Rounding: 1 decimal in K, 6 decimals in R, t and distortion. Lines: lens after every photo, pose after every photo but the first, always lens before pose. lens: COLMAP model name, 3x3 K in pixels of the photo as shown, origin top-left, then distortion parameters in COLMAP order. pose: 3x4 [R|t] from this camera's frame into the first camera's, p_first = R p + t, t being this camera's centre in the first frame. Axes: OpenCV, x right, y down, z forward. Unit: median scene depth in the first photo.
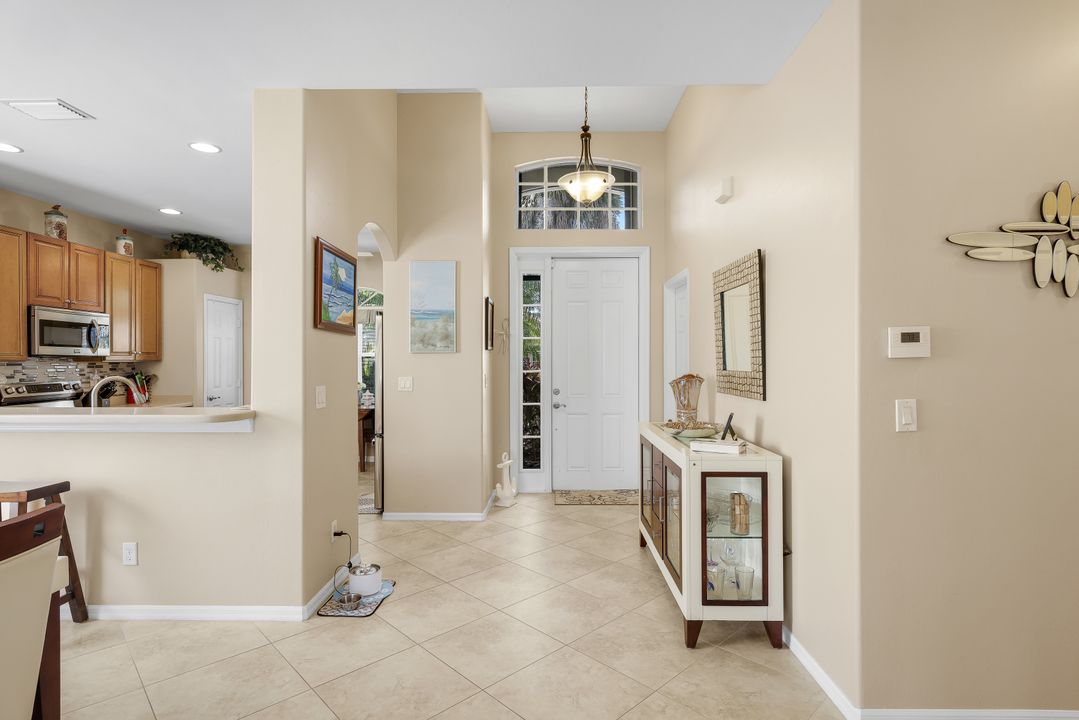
lens RADIAL K [[547.5, 0, 536.3], [0, 547.5, 361.3], [0, 0, 1]] dist [0.003314, 0.000589]
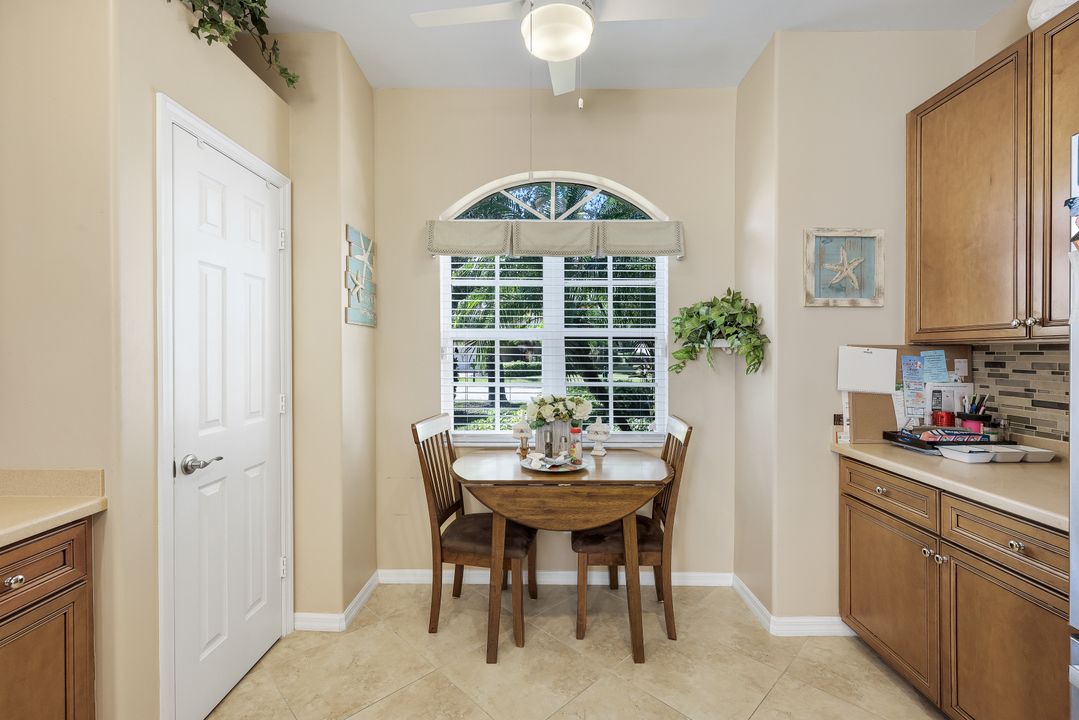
lens RADIAL K [[472.9, 0, 542.8], [0, 472.9, 354.3], [0, 0, 1]] dist [-0.000245, 0.000165]
pose [[0.999726, 0.004398, 0.023007, -0.484937], [-0.004557, 0.999966, 0.006855, 0.005920], [-0.022976, -0.006958, 0.999712, 0.879517]]
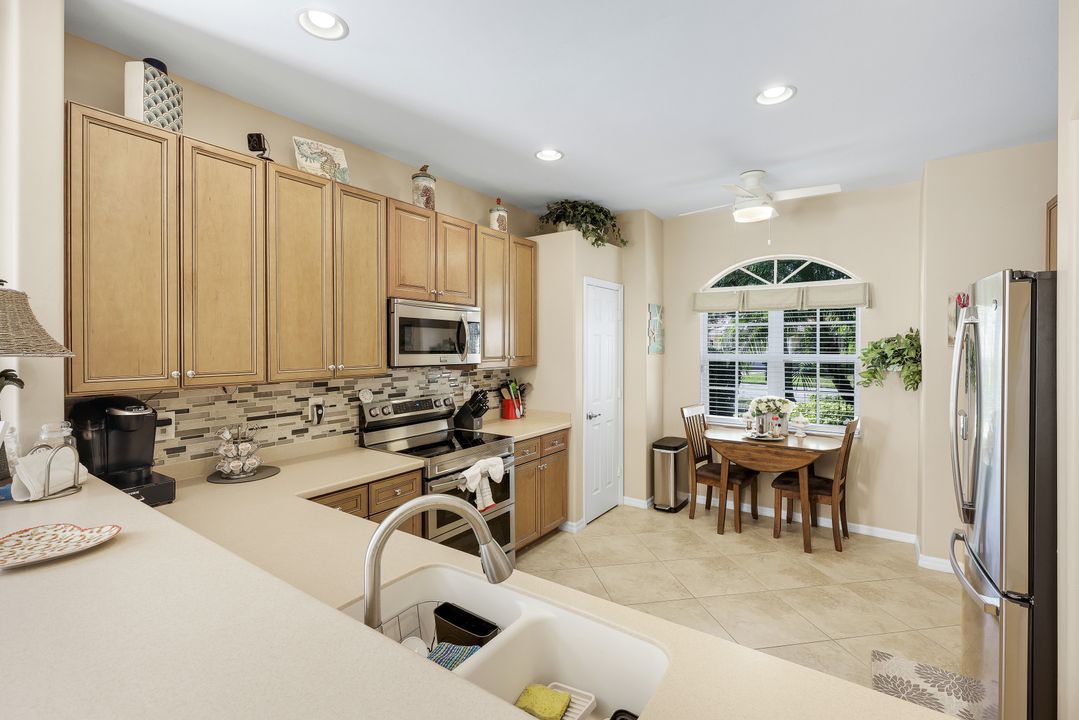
lens RADIAL K [[472.9, 0, 542.8], [0, 472.9, 354.3], [0, 0, 1]] dist [-0.000245, 0.000165]
pose [[0.838674, 0.012444, -0.544492, -0.351182], [-0.002694, 0.999821, 0.018702, -0.034090], [0.544628, -0.014218, 0.838557, 0.499565]]
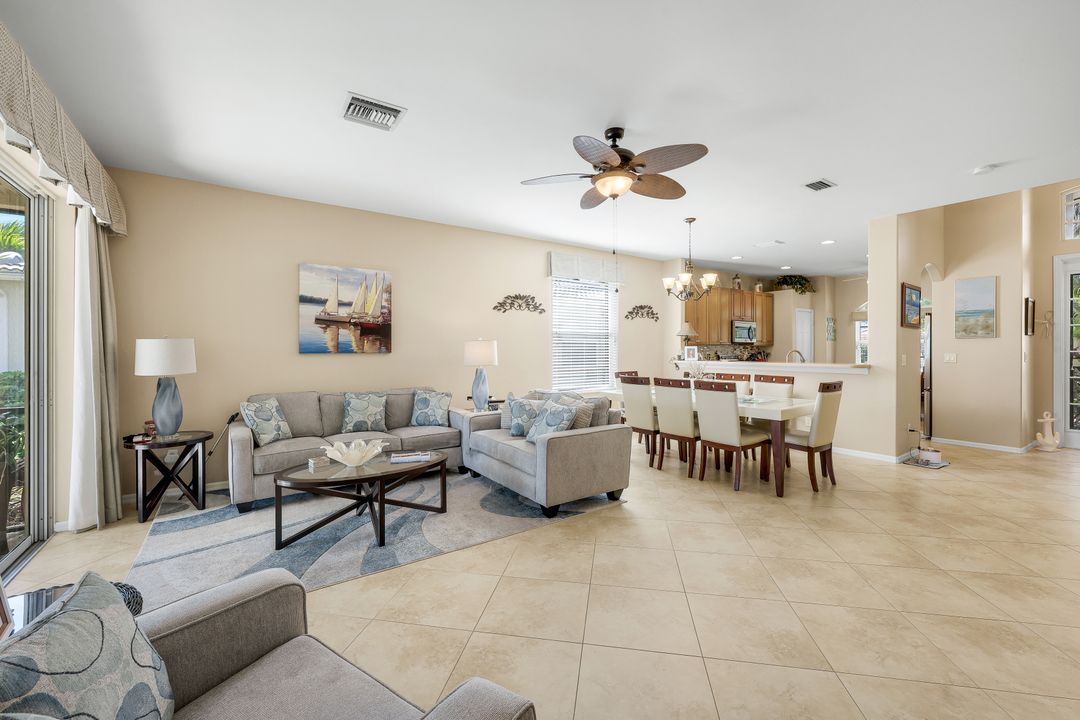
lens RADIAL K [[446.6, 0, 537.2], [0, 446.6, 351.3], [0, 0, 1]] dist [-0.000850, -0.000035]
pose [[0.595432, 0.003555, -0.803398, 0.076380], [-0.000788, 0.999992, 0.003841, 0.016271], [0.803405, -0.001655, 0.595430, -0.645323]]
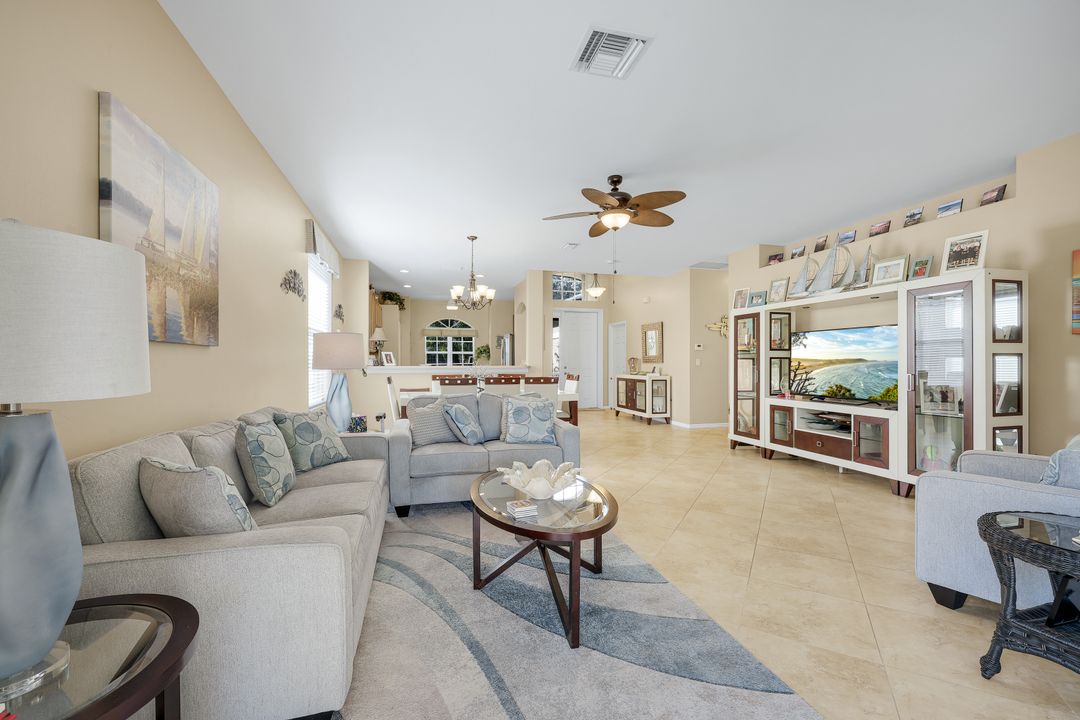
lens RADIAL K [[450.2, 0, 537.8], [0, 450.2, 363.8], [0, 0, 1]] dist [0.000039, -0.000001]
pose [[0.957527, 0.000101, 0.288345, -0.691918], [0.000192, 0.999999, -0.000989, 0.044566], [-0.288345, 0.001002, 0.957526, -0.907406]]
